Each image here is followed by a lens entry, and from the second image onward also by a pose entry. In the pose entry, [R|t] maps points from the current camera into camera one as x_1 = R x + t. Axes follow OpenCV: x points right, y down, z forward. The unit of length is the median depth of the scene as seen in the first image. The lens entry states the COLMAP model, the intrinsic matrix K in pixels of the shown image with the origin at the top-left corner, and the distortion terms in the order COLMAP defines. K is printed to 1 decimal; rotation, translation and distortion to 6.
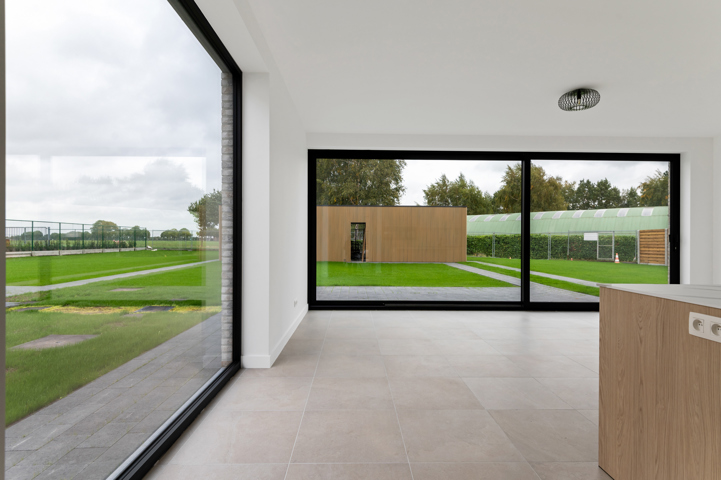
lens RADIAL K [[383.8, 0, 362.5], [0, 383.8, 242.7], [0, 0, 1]] dist [0.012183, -0.002212]
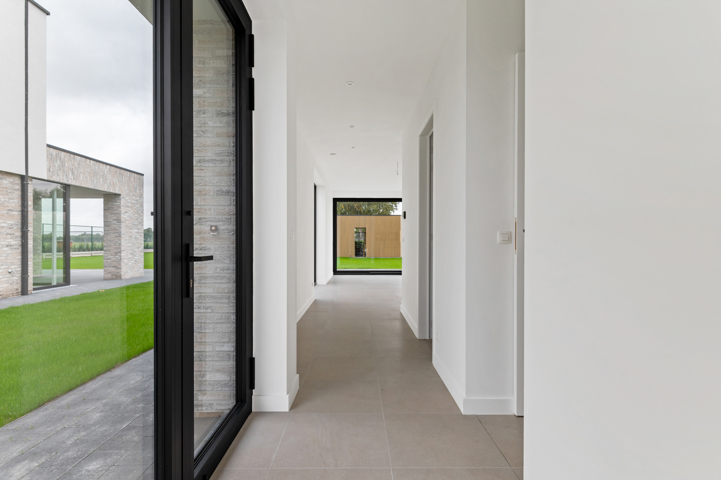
lens RADIAL K [[383.8, 0, 365.5], [0, 383.8, 240.0], [0, 0, 1]] dist [0.012183, -0.002212]
pose [[0.999973, -0.003824, -0.006272, 0.021141], [0.003765, 0.999949, -0.009410, 0.002847], [0.006307, 0.009386, 0.999936, -0.482272]]
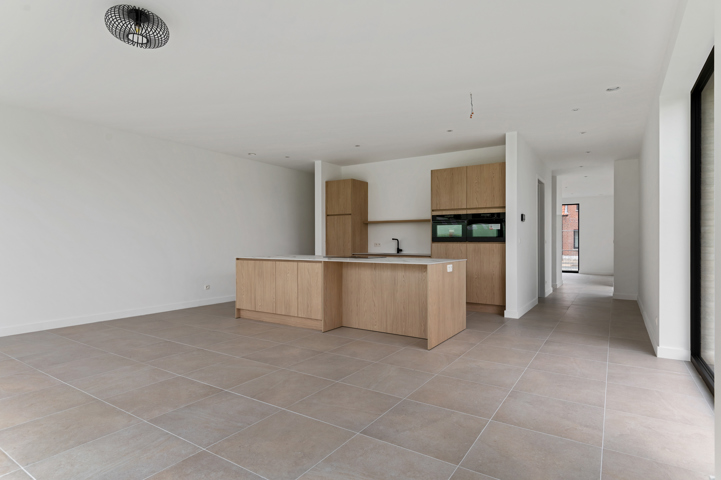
lens RADIAL K [[383.8, 0, 361.9], [0, 383.8, 238.8], [0, 0, 1]] dist [0.012183, -0.002212]
pose [[-0.822946, -0.001304, 0.568119, -0.037193], [0.001462, 0.999989, 0.004412, -0.004964], [-0.568118, 0.004462, -0.822935, 0.406952]]
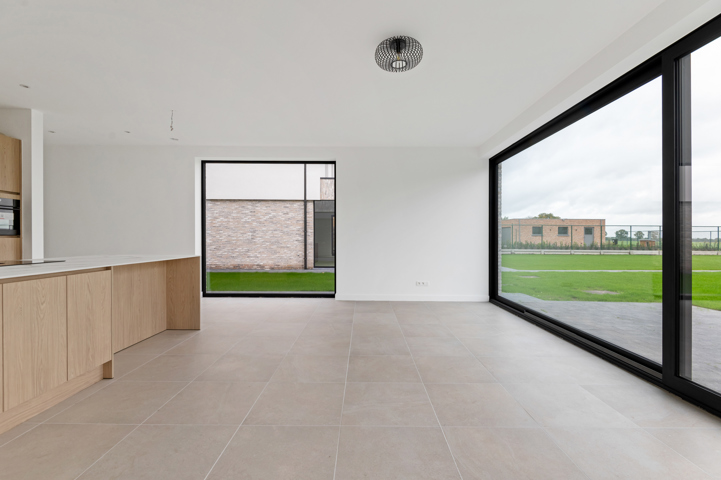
lens RADIAL K [[333.5, 0, 366.6], [0, 333.5, 239.2], [0, 0, 1]] dist [0.003419, 0.000689]
pose [[-0.015917, -0.002417, -0.999870, 0.377135], [-0.013782, 0.999903, -0.002197, -0.000215], [0.999778, 0.013745, -0.015949, 0.289535]]
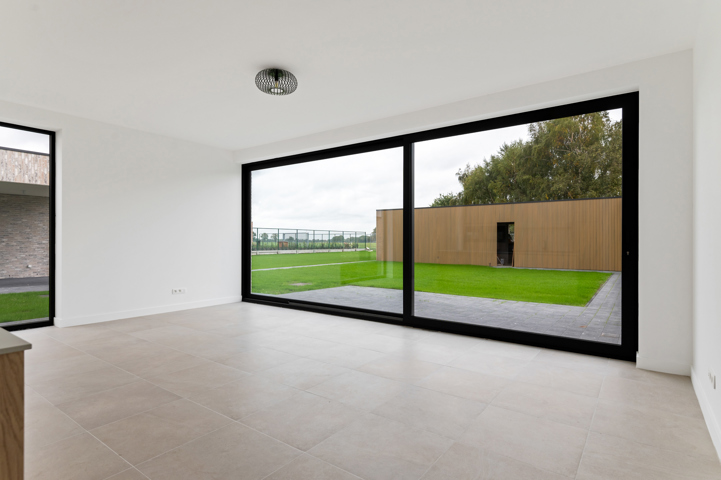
lens RADIAL K [[383.8, 0, 361.1], [0, 383.8, 239.0], [0, 0, 1]] dist [0.012183, -0.002212]
pose [[0.794078, -0.005965, -0.607787, 0.384004], [-0.003739, 0.999885, -0.014698, 0.000861], [0.607805, 0.013944, 0.793964, 0.127752]]
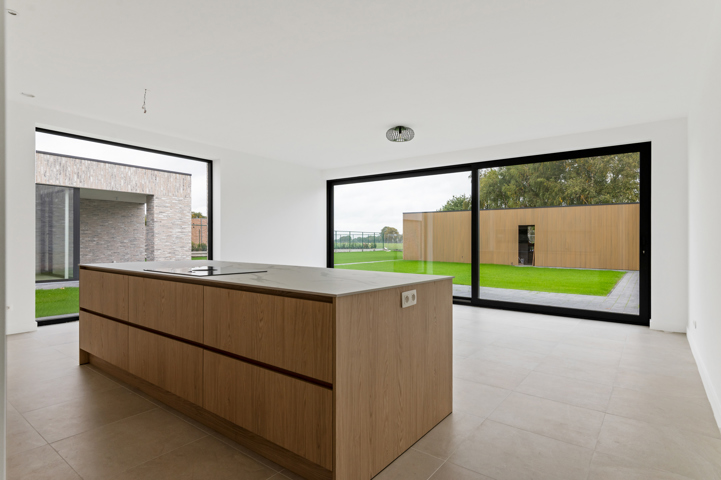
lens RADIAL K [[383.8, 0, 360.7], [0, 383.8, 236.0], [0, 0, 1]] dist [0.012183, -0.002212]
pose [[0.782061, -0.007195, -0.623160, 0.387585], [-0.009008, 0.999698, -0.022847, 0.001224], [0.623136, 0.023481, 0.781761, -0.028295]]
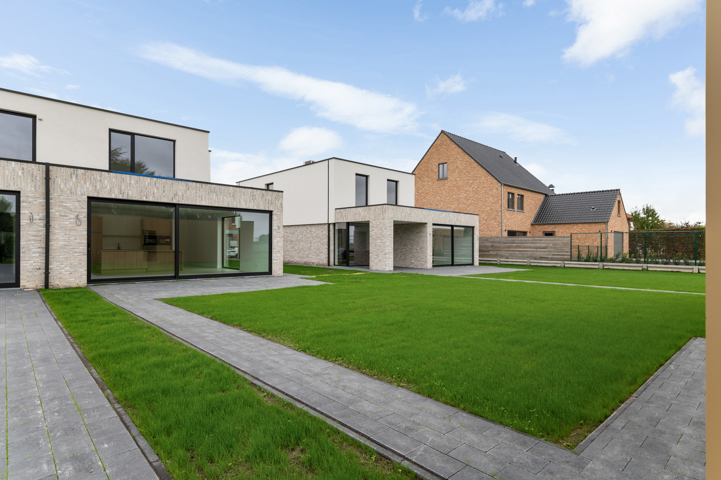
lens RADIAL K [[383.8, 0, 359.9], [0, 383.8, 243.7], [0, 0, 1]] dist [0.012183, -0.002212]
pose [[-0.744980, -0.020203, -0.666780, 0.495406], [-0.022778, 0.999729, -0.004842, -0.010935], [0.666697, 0.011581, -0.745238, 1.438908]]
